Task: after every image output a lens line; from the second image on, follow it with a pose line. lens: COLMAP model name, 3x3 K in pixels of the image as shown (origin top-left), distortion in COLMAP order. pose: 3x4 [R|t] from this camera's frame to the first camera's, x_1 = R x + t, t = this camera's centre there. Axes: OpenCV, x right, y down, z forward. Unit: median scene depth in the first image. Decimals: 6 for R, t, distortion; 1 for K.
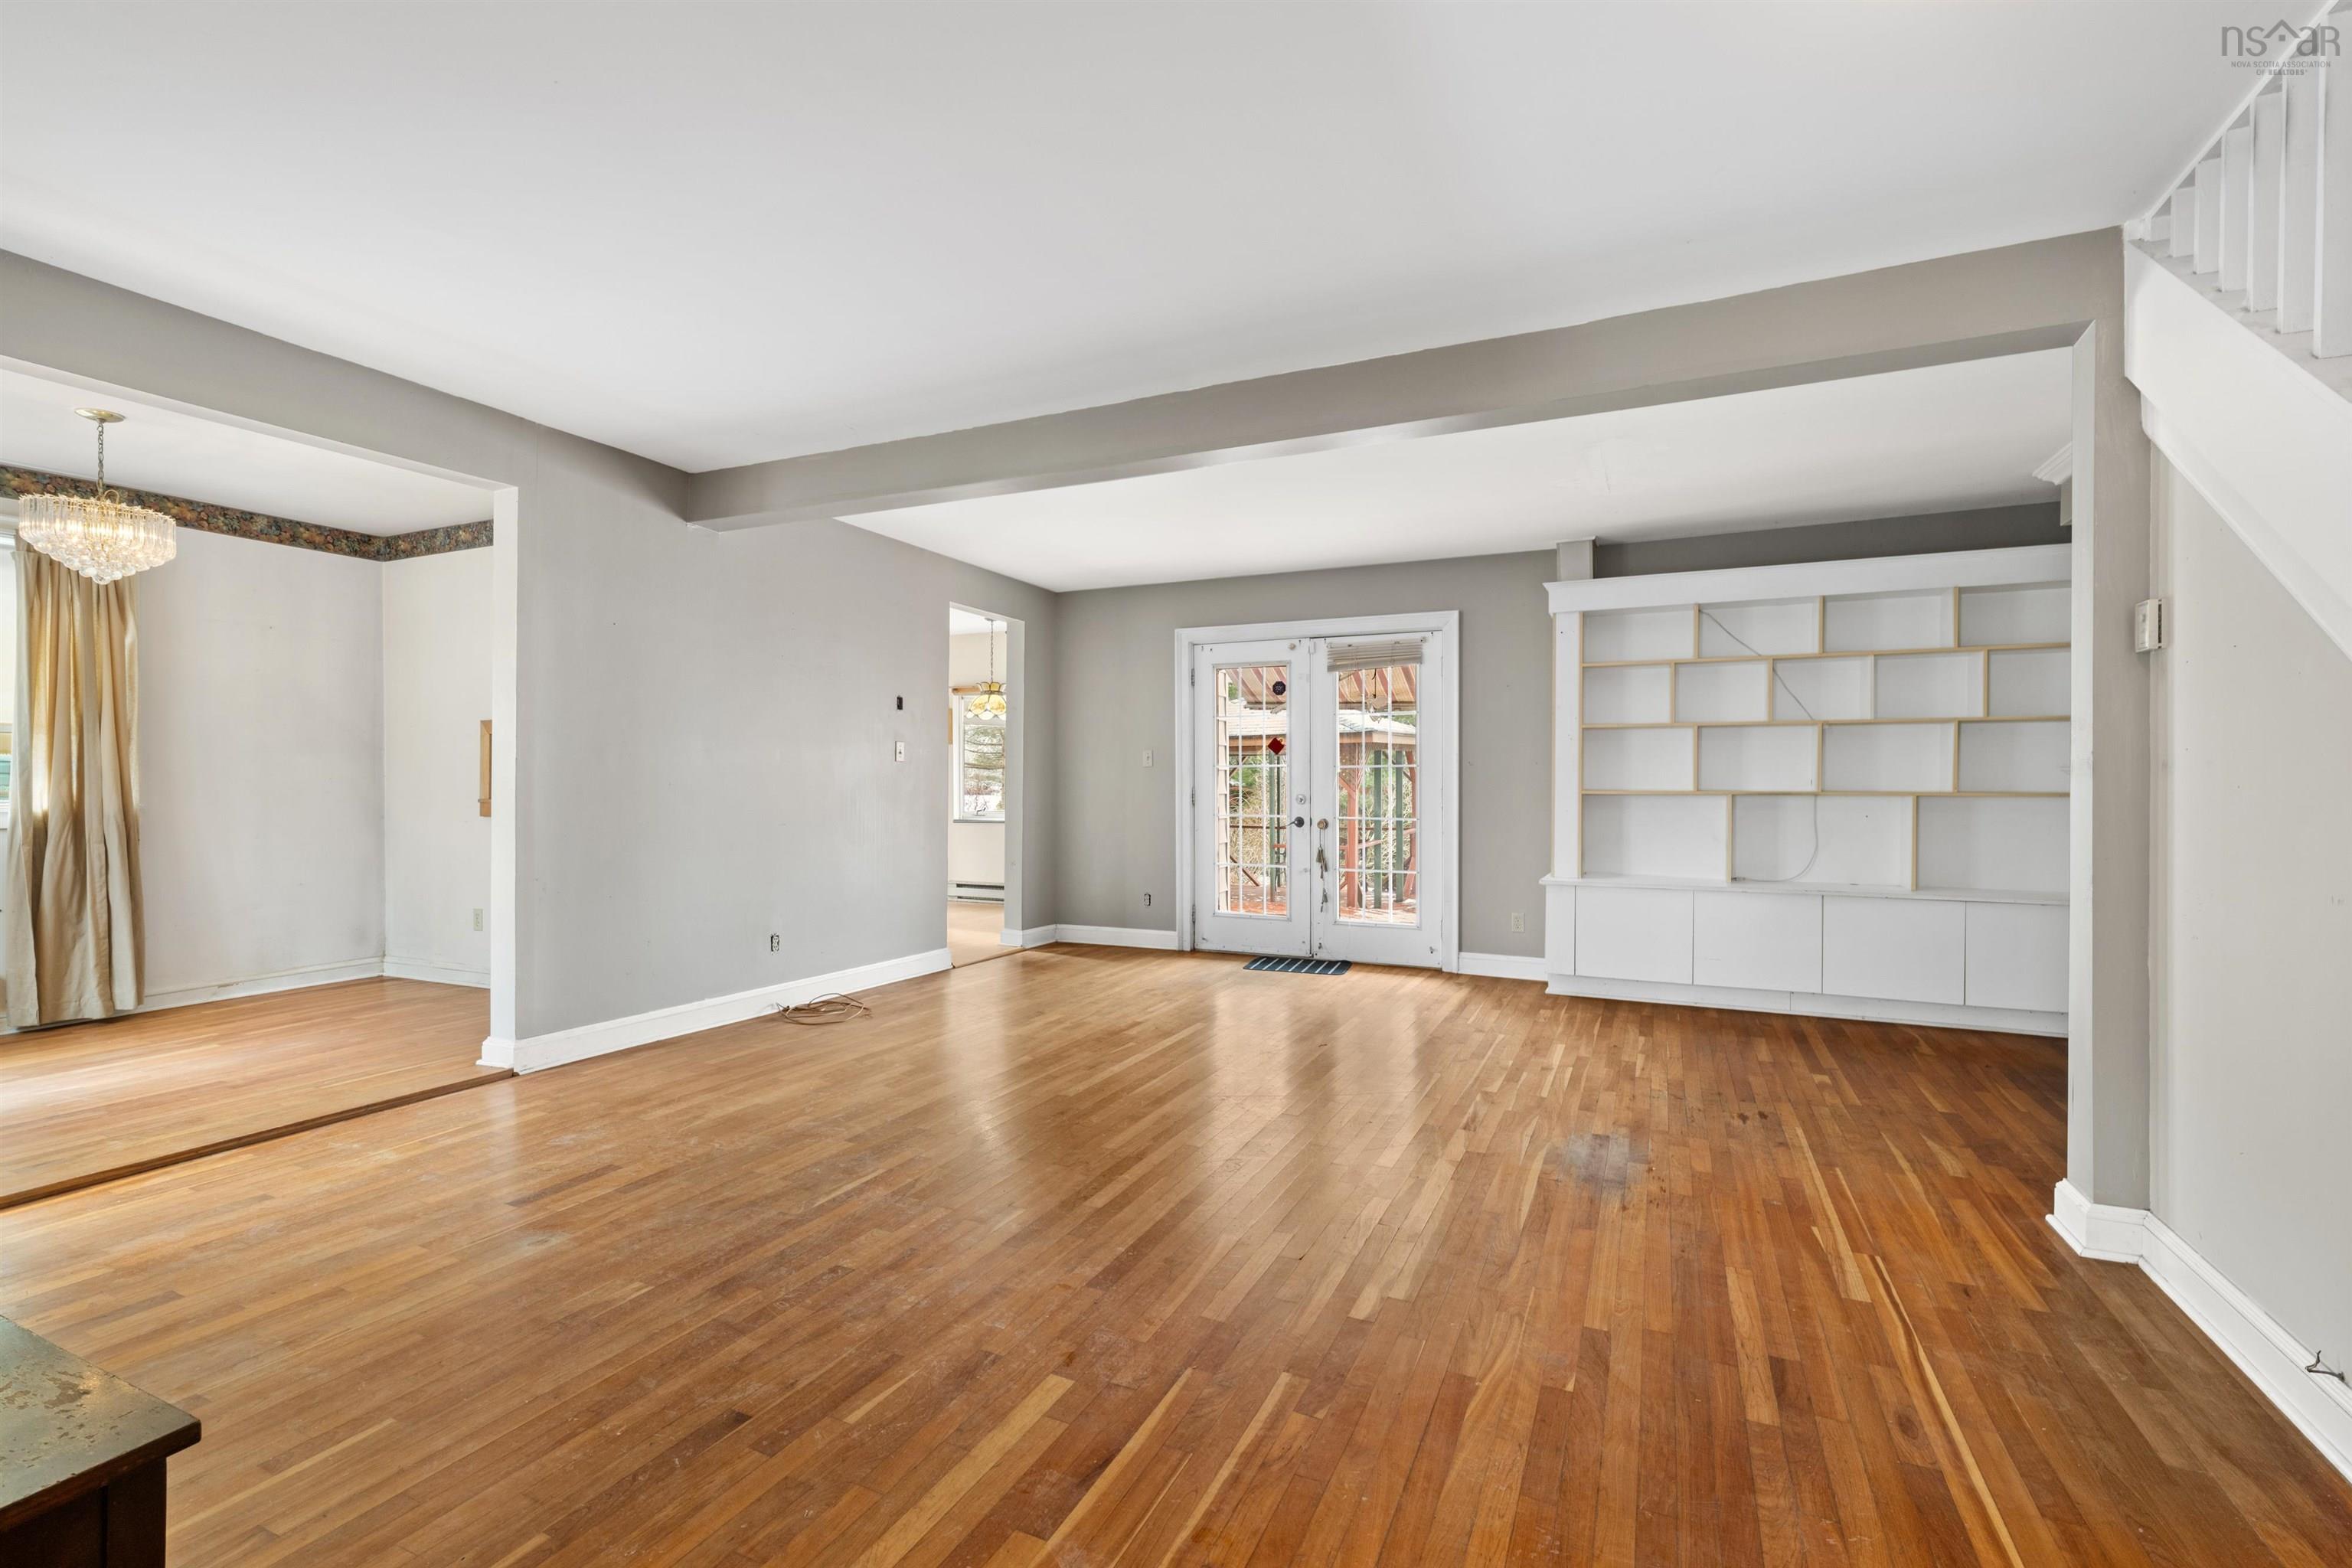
lens RADIAL K [[1057.9, 0, 1180.7], [0, 1057.9, 788.7], [0, 0, 1]] dist [-0.006535, -0.000073]
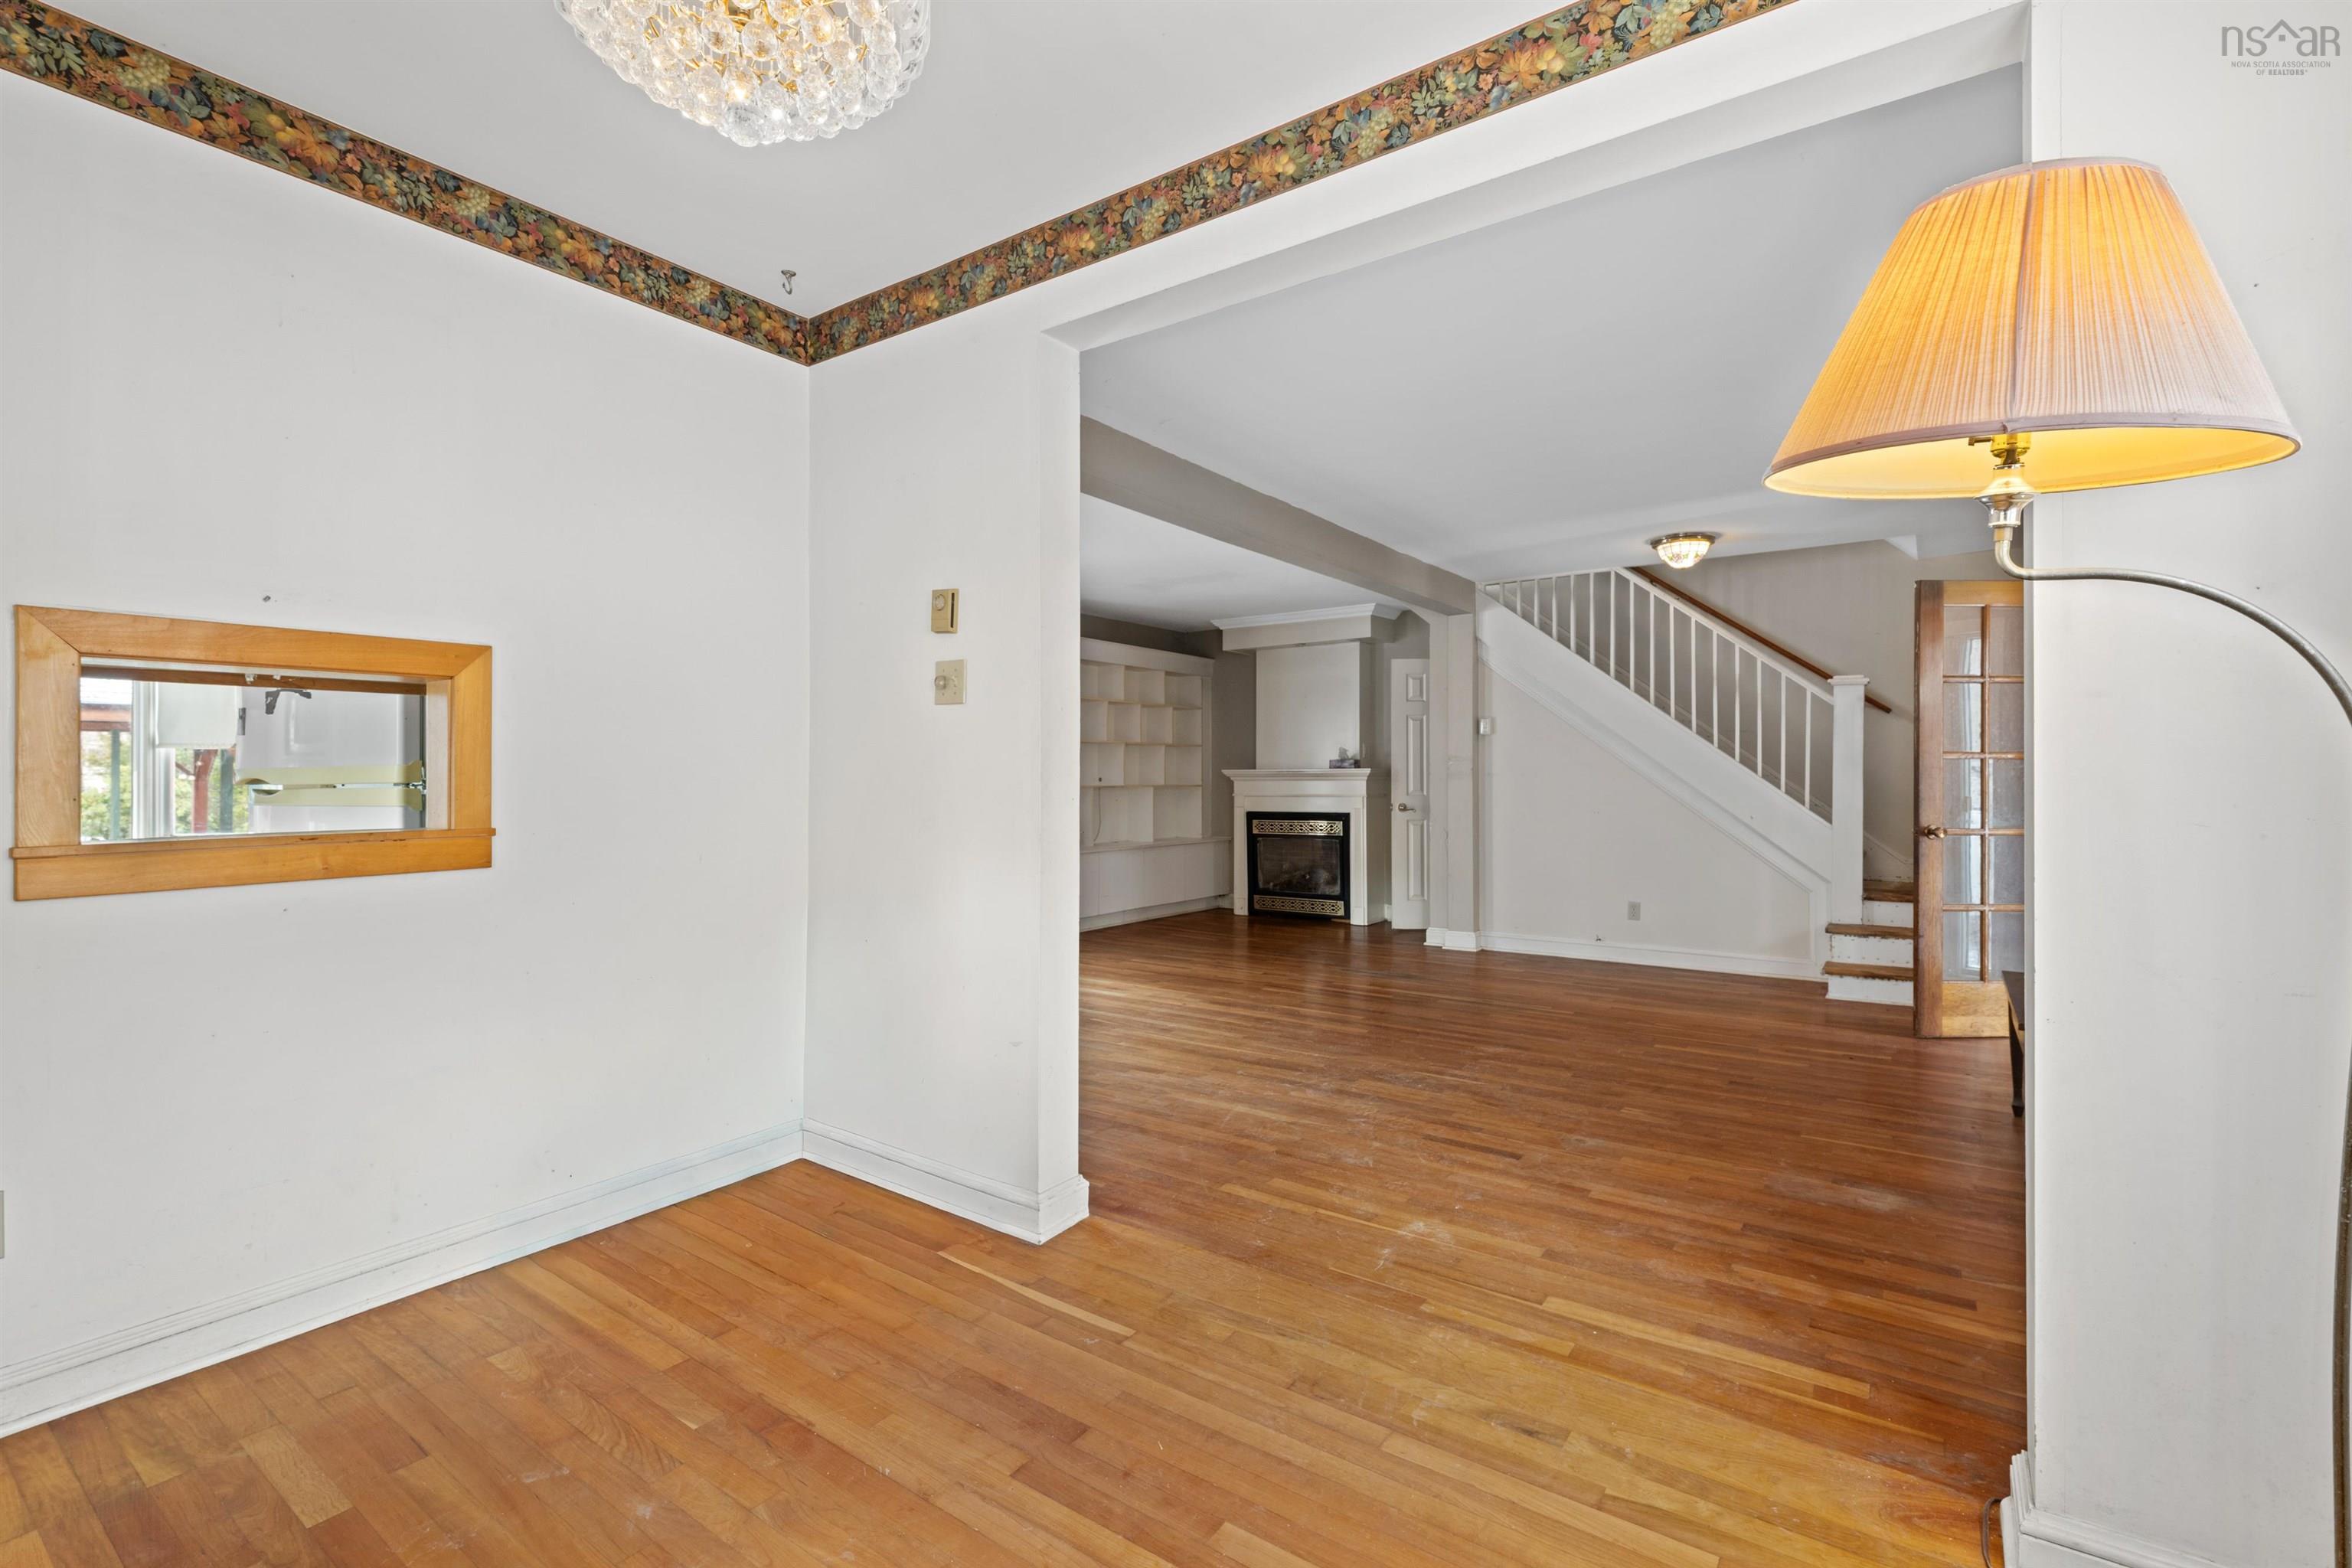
lens RADIAL K [[1057.9, 0, 1178.8], [0, 1057.9, 776.3], [0, 0, 1]] dist [-0.006535, -0.000073]
pose [[0.179157, -0.005204, 0.983807, -1.679828], [0.008846, 0.999954, 0.003678, -0.026960], [-0.983781, 0.008044, 0.179195, 1.059597]]
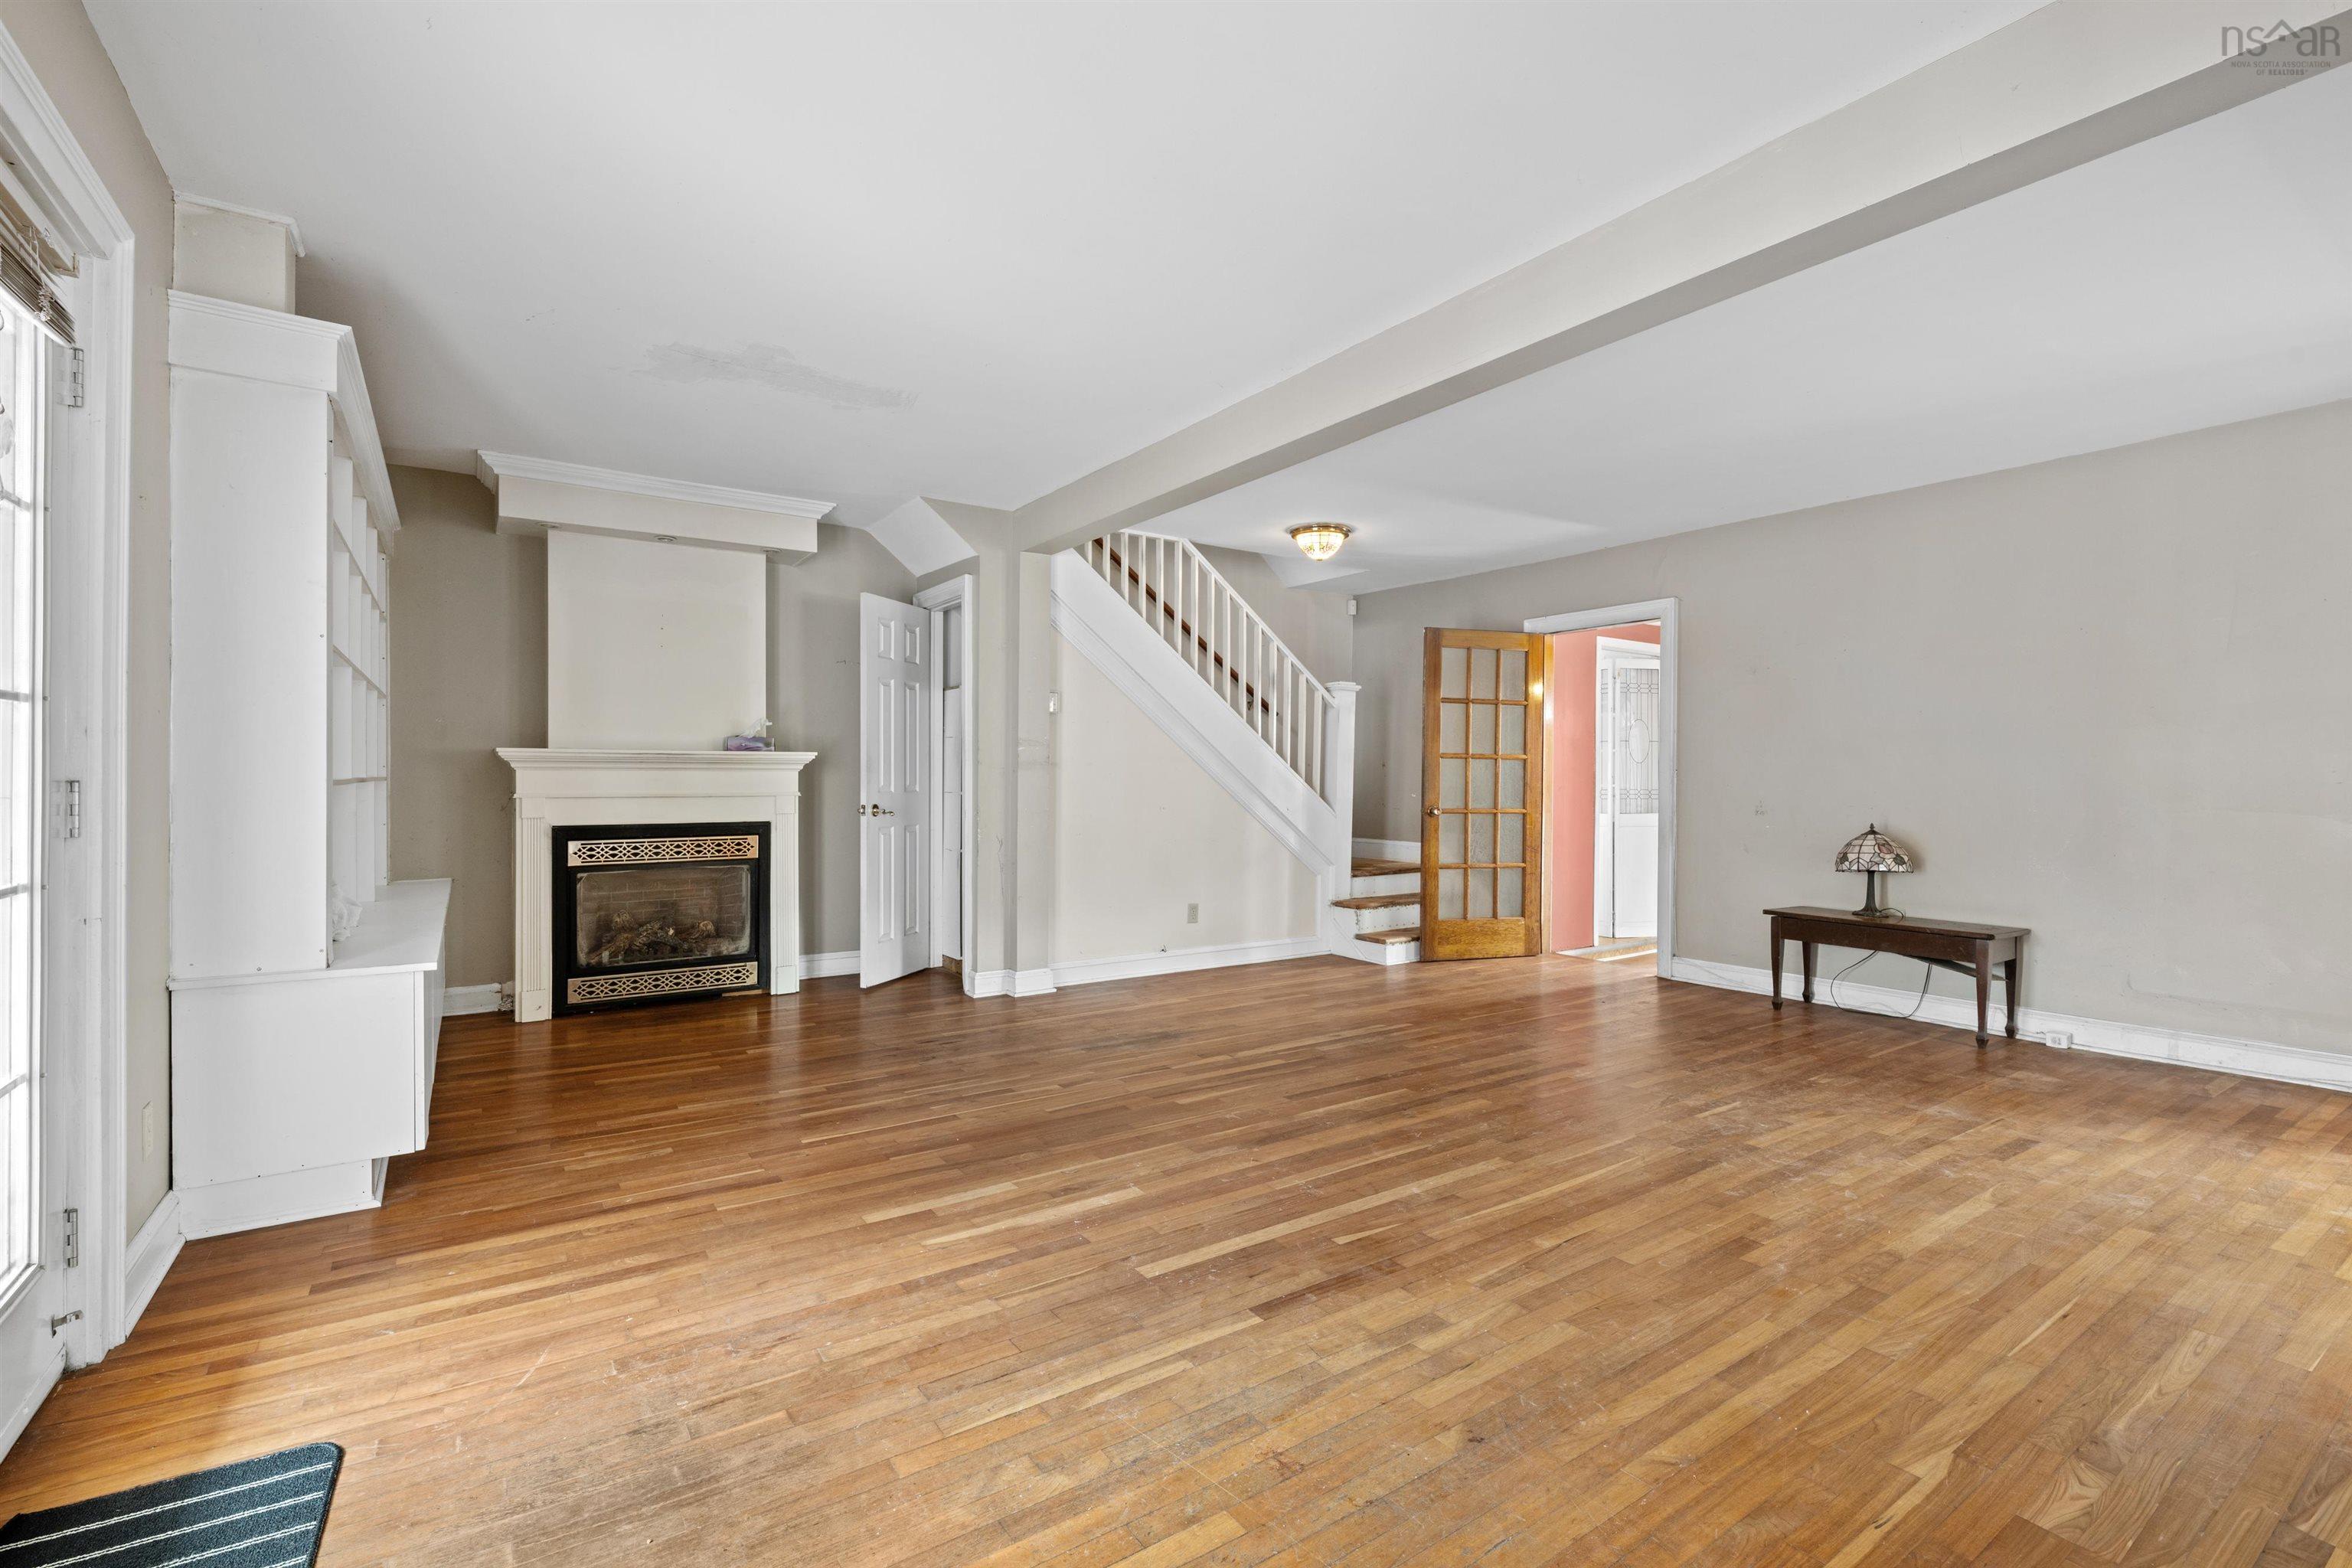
lens RADIAL K [[1057.9, 0, 1171.5], [0, 1057.9, 780.5], [0, 0, 1]] dist [-0.006535, -0.000073]
pose [[-0.859465, -0.011166, 0.511072, -0.373071], [-0.005489, 0.999905, 0.012615, -0.010638], [-0.511165, 0.008037, -0.859445, 2.271676]]
